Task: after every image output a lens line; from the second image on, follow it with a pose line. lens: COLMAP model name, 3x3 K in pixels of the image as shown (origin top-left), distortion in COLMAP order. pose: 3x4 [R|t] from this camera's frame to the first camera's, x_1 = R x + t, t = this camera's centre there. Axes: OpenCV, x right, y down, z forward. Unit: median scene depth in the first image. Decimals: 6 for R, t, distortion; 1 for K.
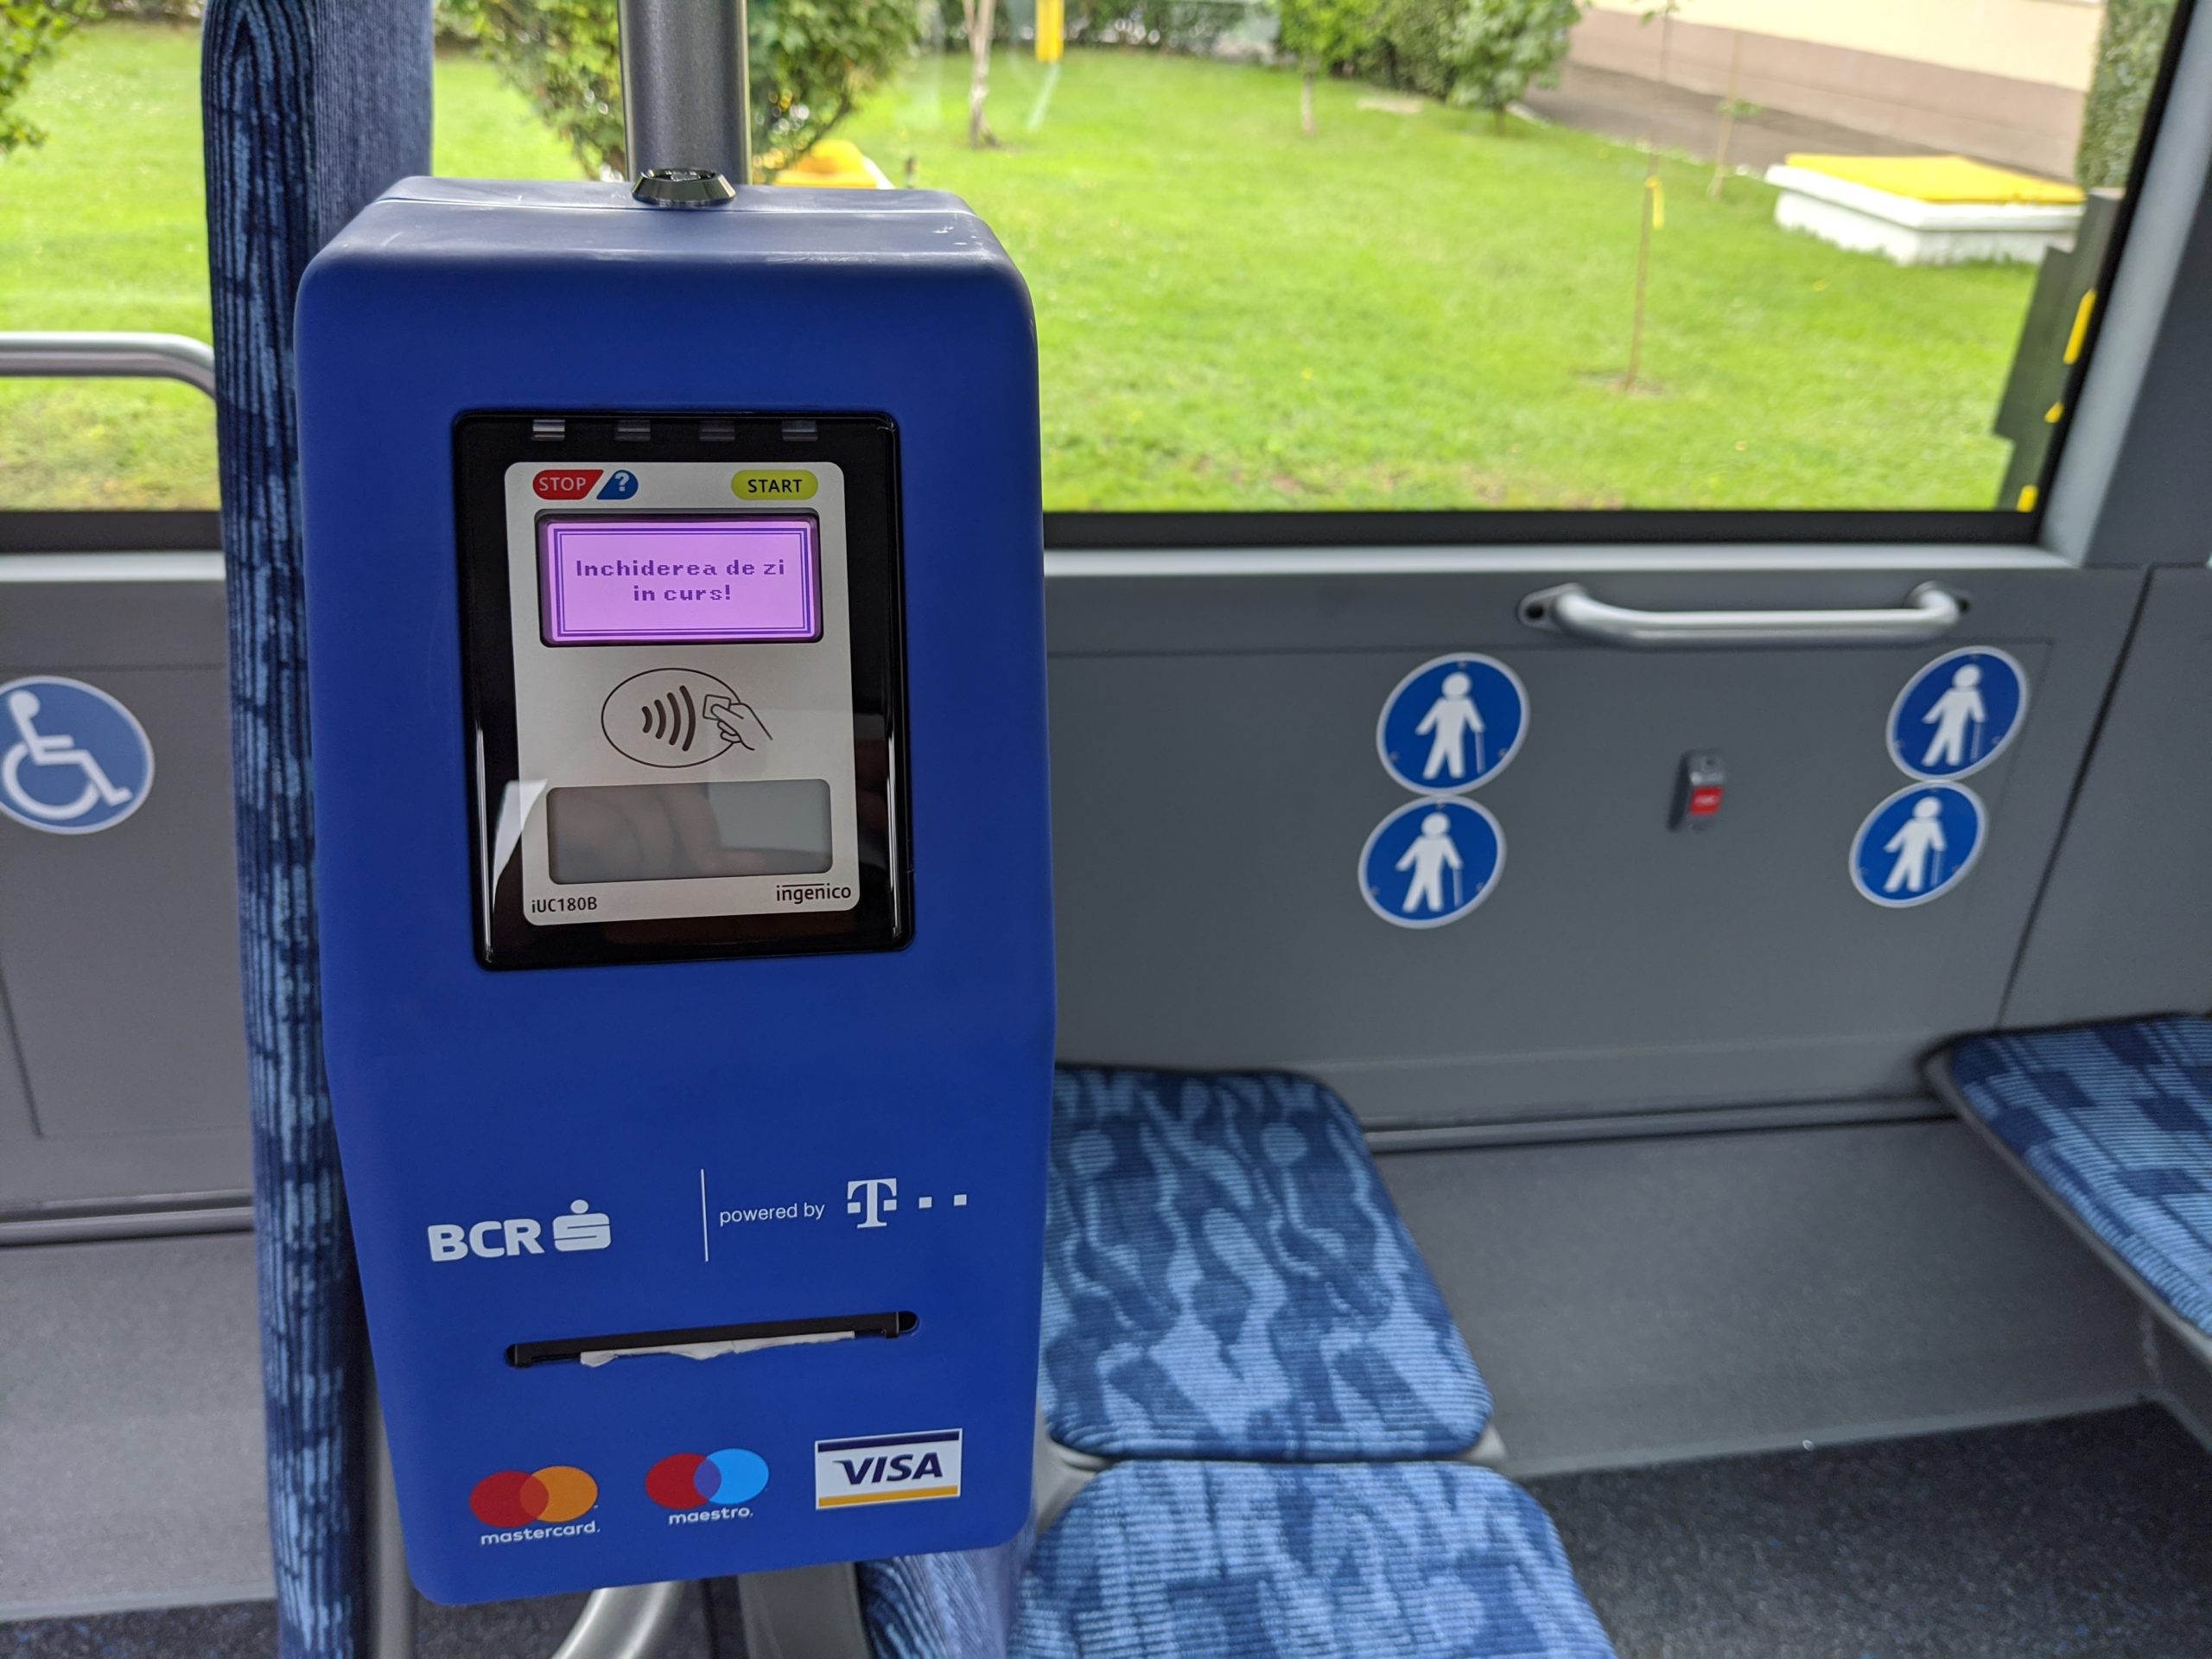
lens RADIAL K [[1750.1, 0, 1031.6], [0, 1750.1, 826.9], [0, 0, 1]] dist [0.038126, -0.063018]
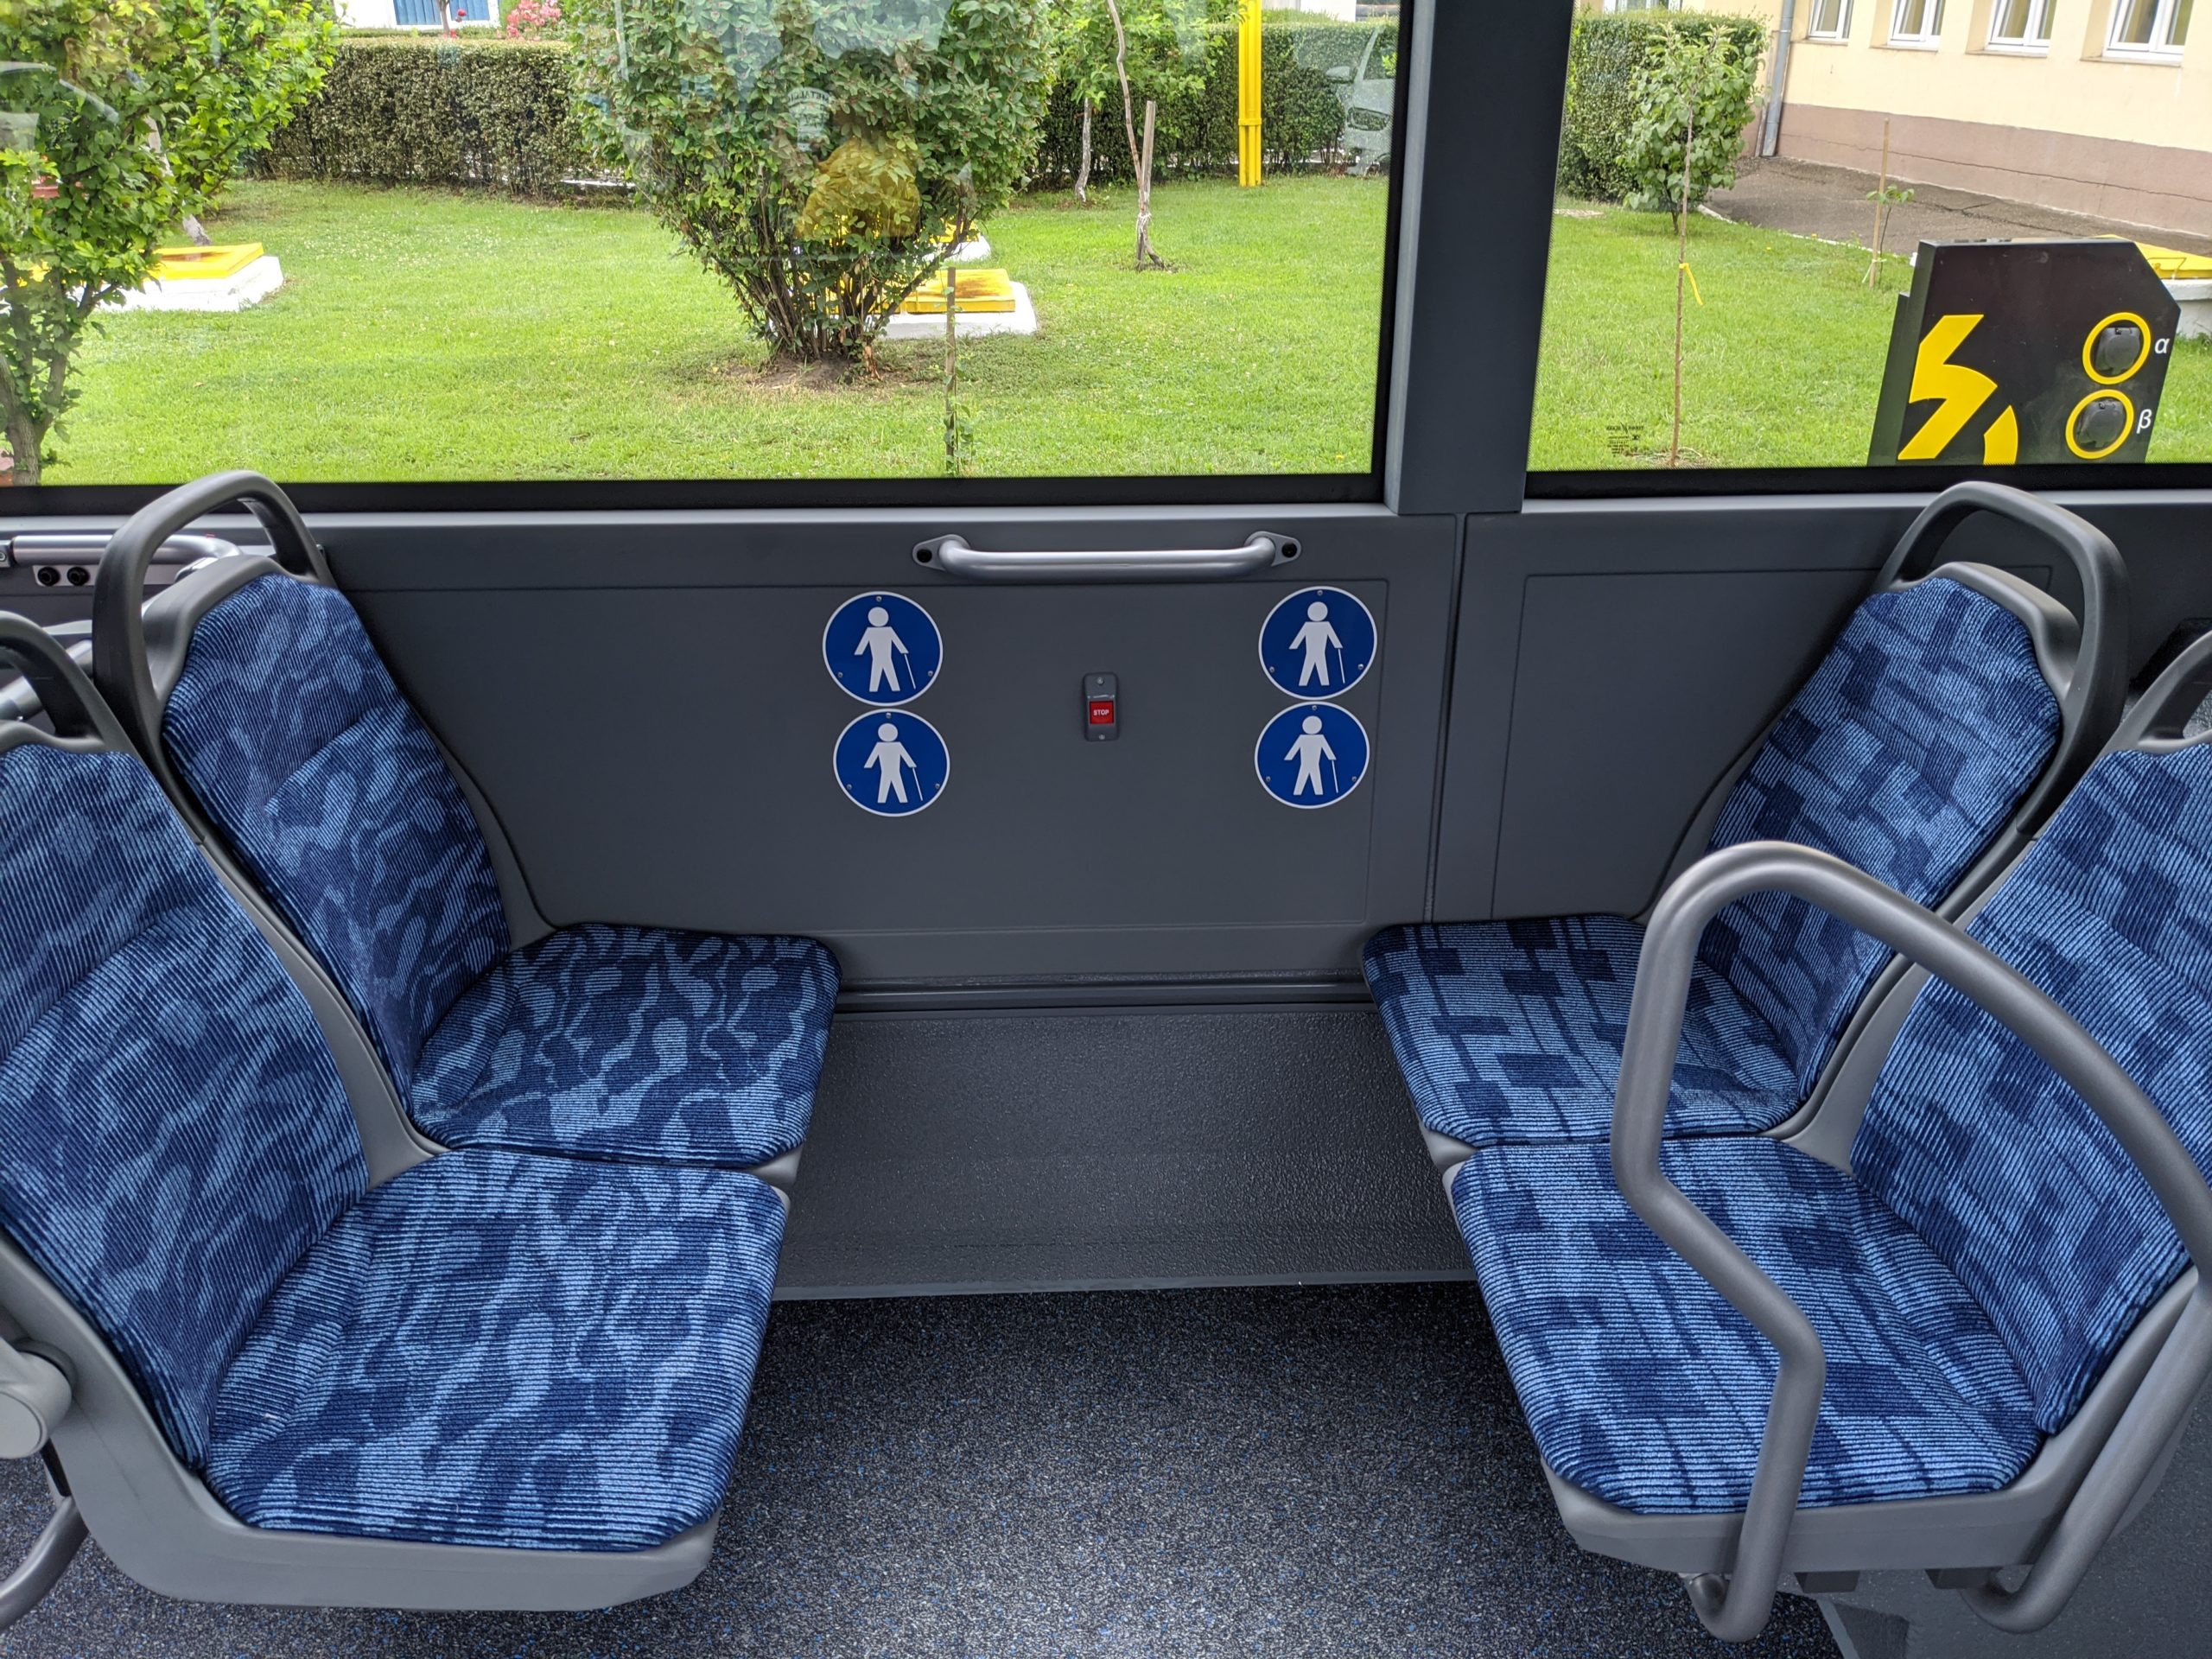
lens RADIAL K [[1750.1, 0, 1099.3], [0, 1750.1, 860.1], [0, 0, 1]] dist [0.038126, -0.063018]
pose [[0.990411, 0.004517, -0.138082, 0.552642], [-0.011550, 0.998674, -0.050173, 0.152175], [0.137672, 0.051286, 0.989149, -0.222409]]
